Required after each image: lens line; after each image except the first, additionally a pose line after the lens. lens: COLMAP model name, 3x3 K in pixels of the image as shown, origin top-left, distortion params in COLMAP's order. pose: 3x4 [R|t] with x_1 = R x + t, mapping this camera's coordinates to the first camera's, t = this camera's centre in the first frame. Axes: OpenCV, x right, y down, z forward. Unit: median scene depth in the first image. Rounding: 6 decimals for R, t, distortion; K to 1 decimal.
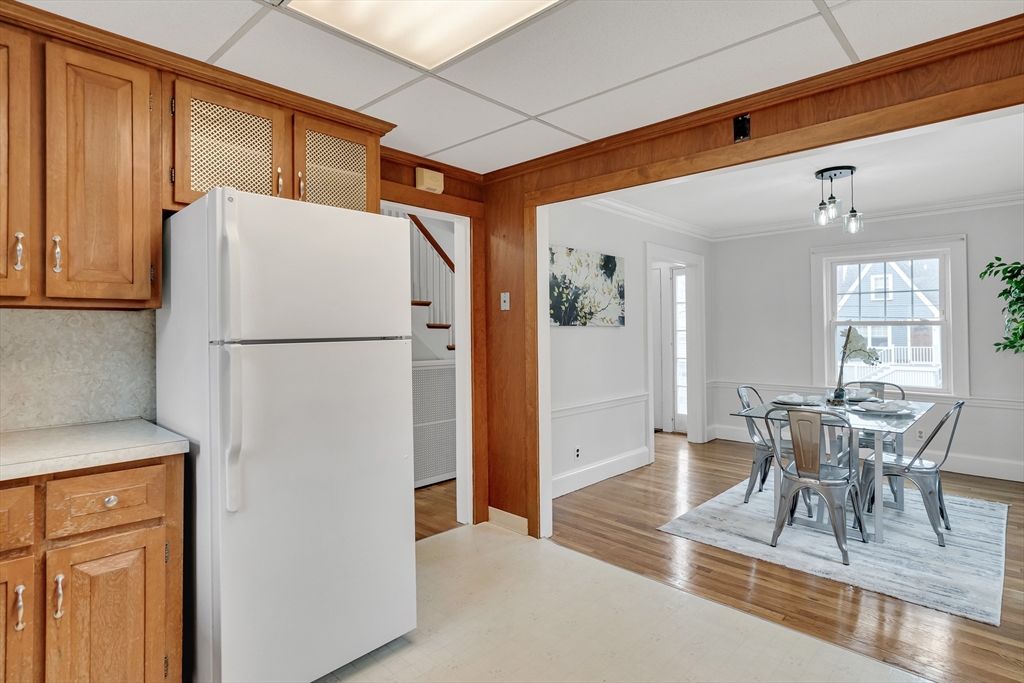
lens RADIAL K [[520.3, 0, 513.0], [0, 520.3, 322.4], [0, 0, 1]] dist [0.000820, 0.000582]
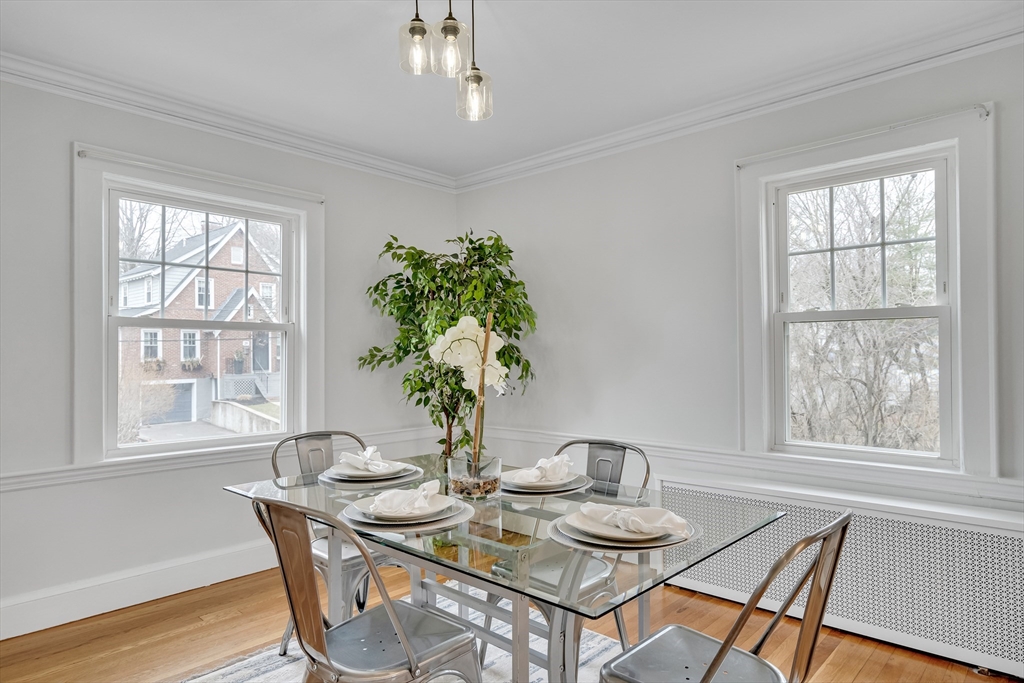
lens RADIAL K [[596.5, 0, 514.7], [0, 596.5, 330.7], [0, 0, 1]] dist [0.001485, -0.000242]
pose [[-0.020871, 0.047158, 0.998669, 0.102809], [-0.007538, 0.998851, -0.047324, 0.038973], [-0.999754, -0.008515, -0.020492, 0.775112]]
